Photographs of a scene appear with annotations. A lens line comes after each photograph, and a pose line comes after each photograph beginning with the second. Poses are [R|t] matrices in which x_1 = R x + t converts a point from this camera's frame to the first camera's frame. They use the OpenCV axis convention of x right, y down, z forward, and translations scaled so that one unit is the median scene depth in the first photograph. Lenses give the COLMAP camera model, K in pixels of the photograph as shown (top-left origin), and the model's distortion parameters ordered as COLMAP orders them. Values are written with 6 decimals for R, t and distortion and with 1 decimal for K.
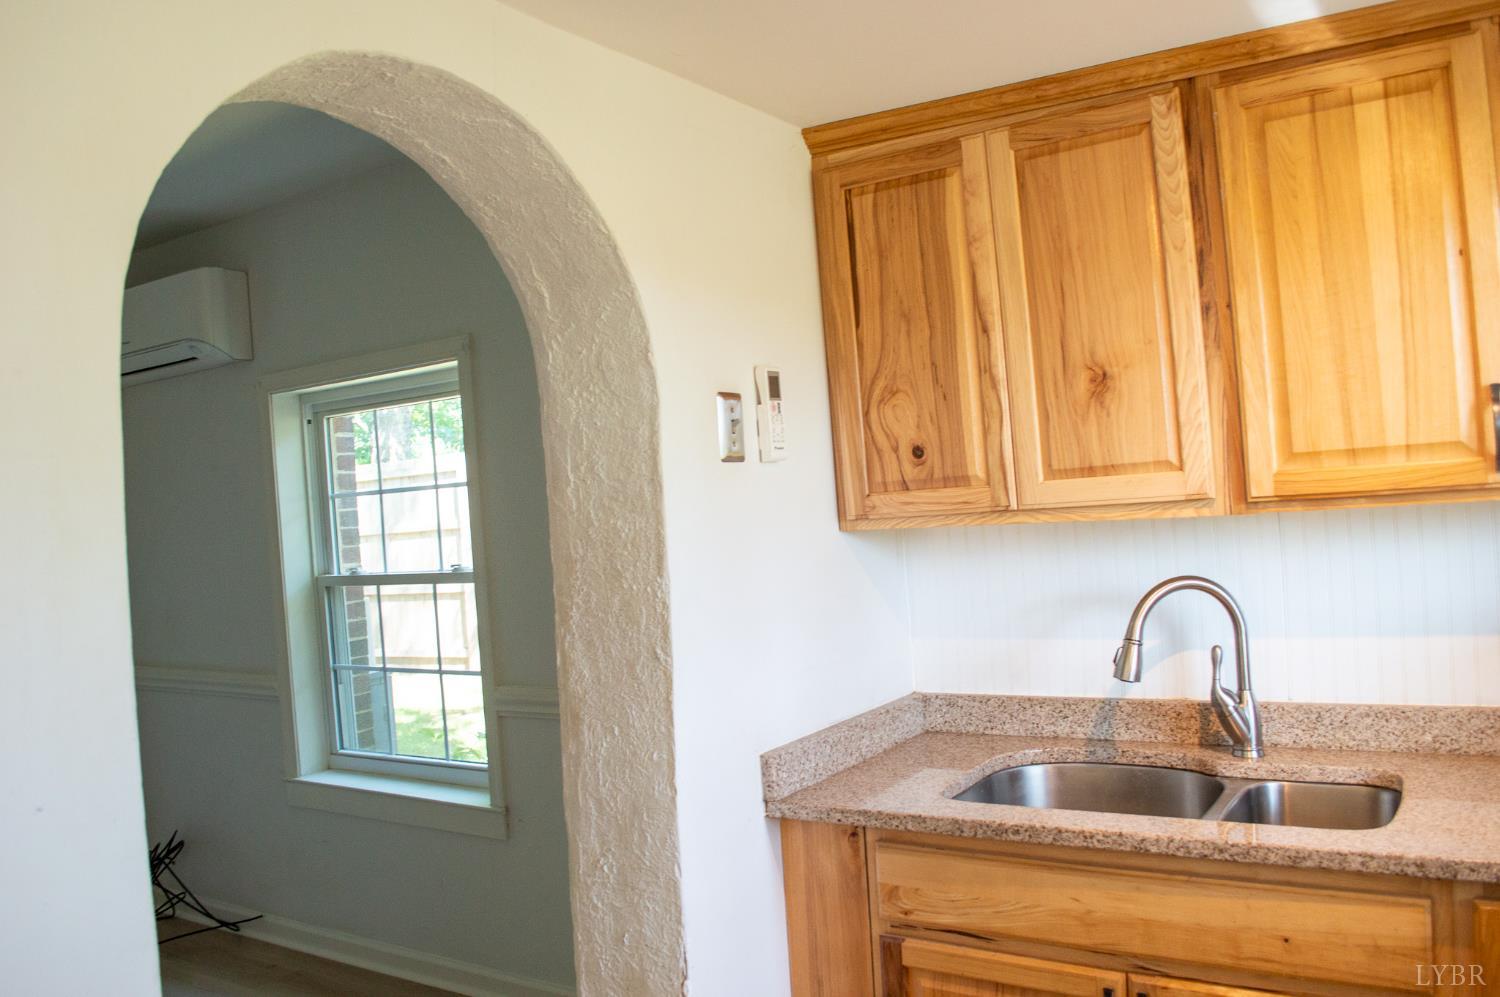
lens RADIAL K [[1200.8, 0, 750.0], [0, 1200.8, 498.5], [0, 0, 1]] dist [-0.080523, 0.020548]
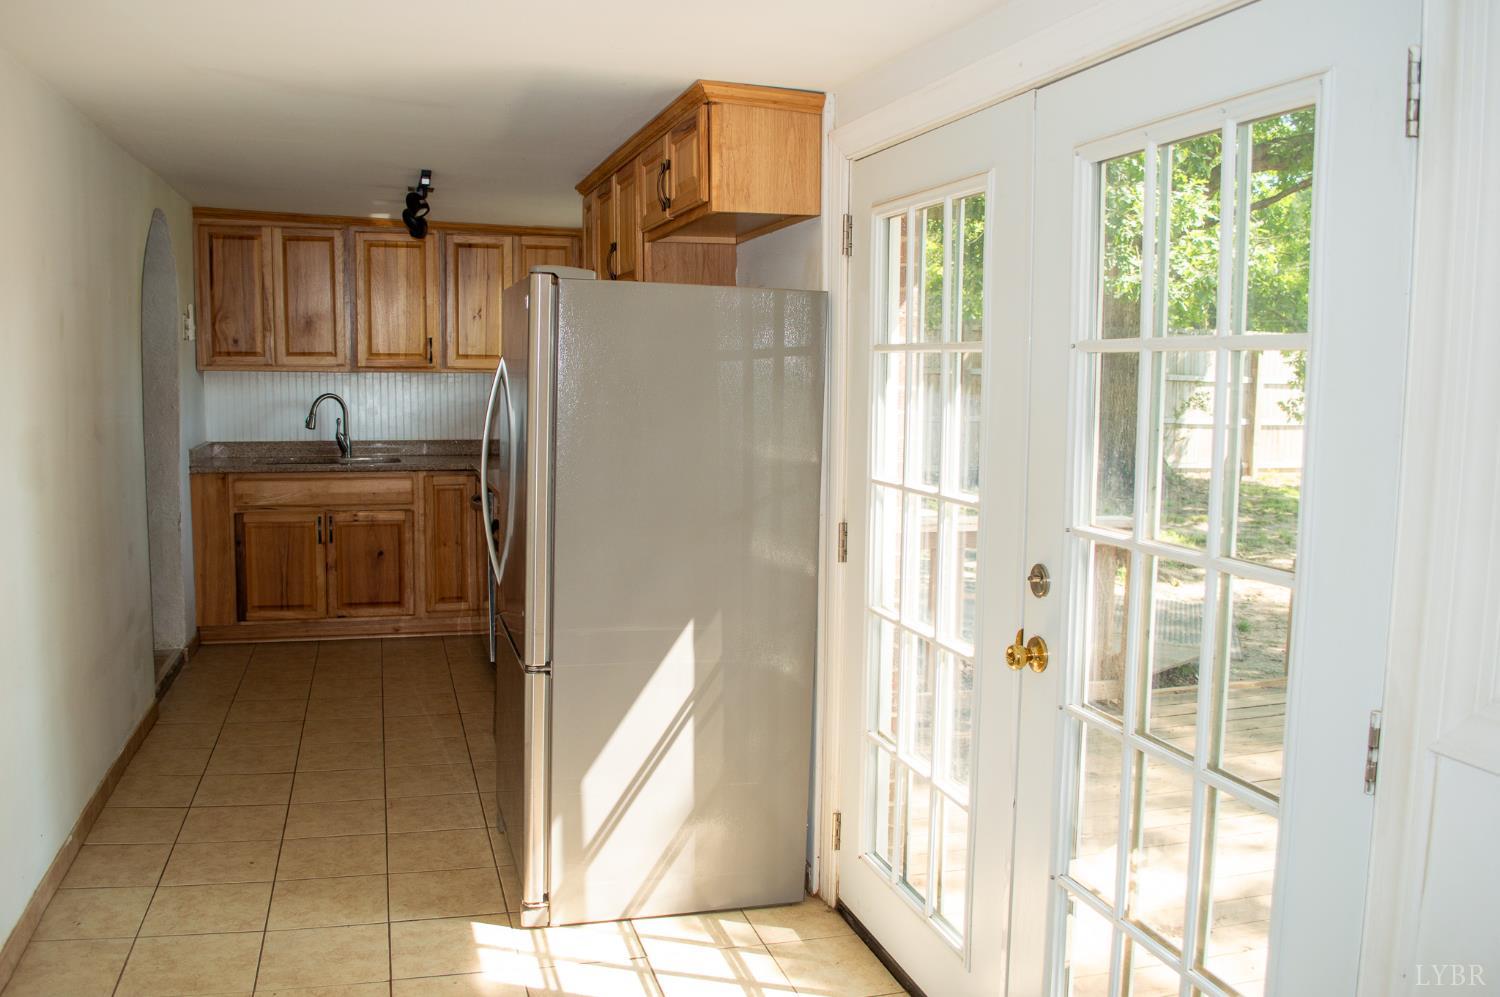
lens RADIAL K [[1212.0, 0, 715.8], [0, 1212.0, 485.9], [0, 0, 1]] dist [-0.065793, -0.000132]
pose [[0.650303, 0.004069, 0.759664, -1.317718], [-0.053208, 0.997774, 0.040204, 0.130217], [-0.757810, -0.066565, 0.649071, -1.718030]]
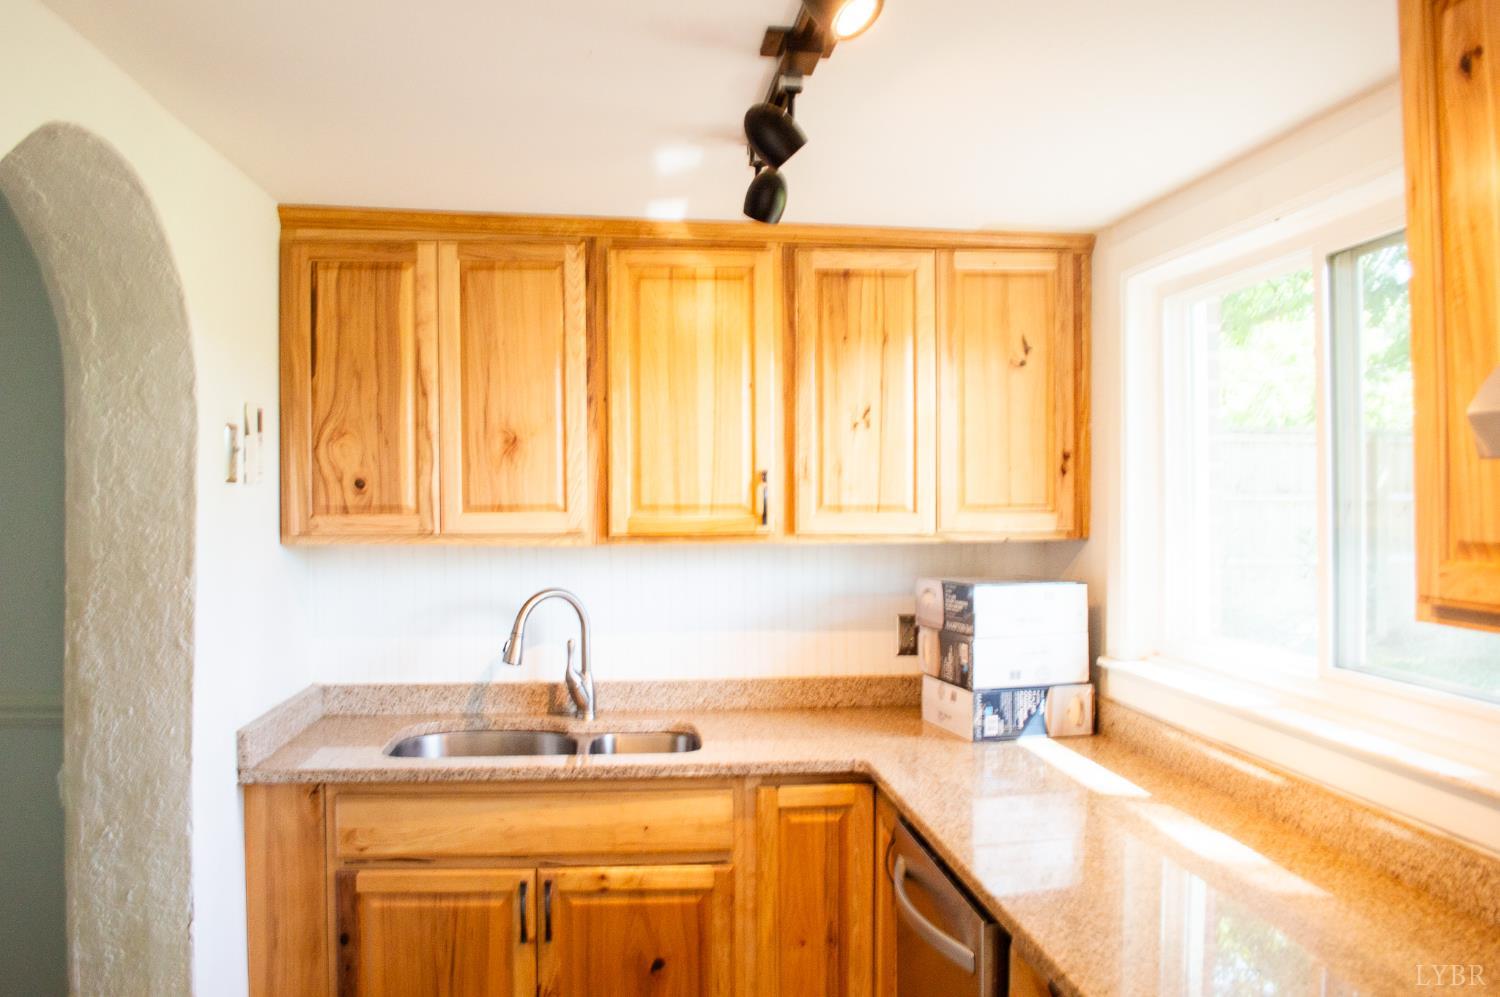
lens RADIAL K [[1212.0, 0, 715.8], [0, 1212.0, 485.9], [0, 0, 1]] dist [-0.065793, -0.000132]
pose [[0.785829, 0.070381, 0.614426, -0.379284], [-0.050172, 0.997484, -0.050091, 0.008117], [-0.616406, 0.008536, 0.787382, -0.236436]]
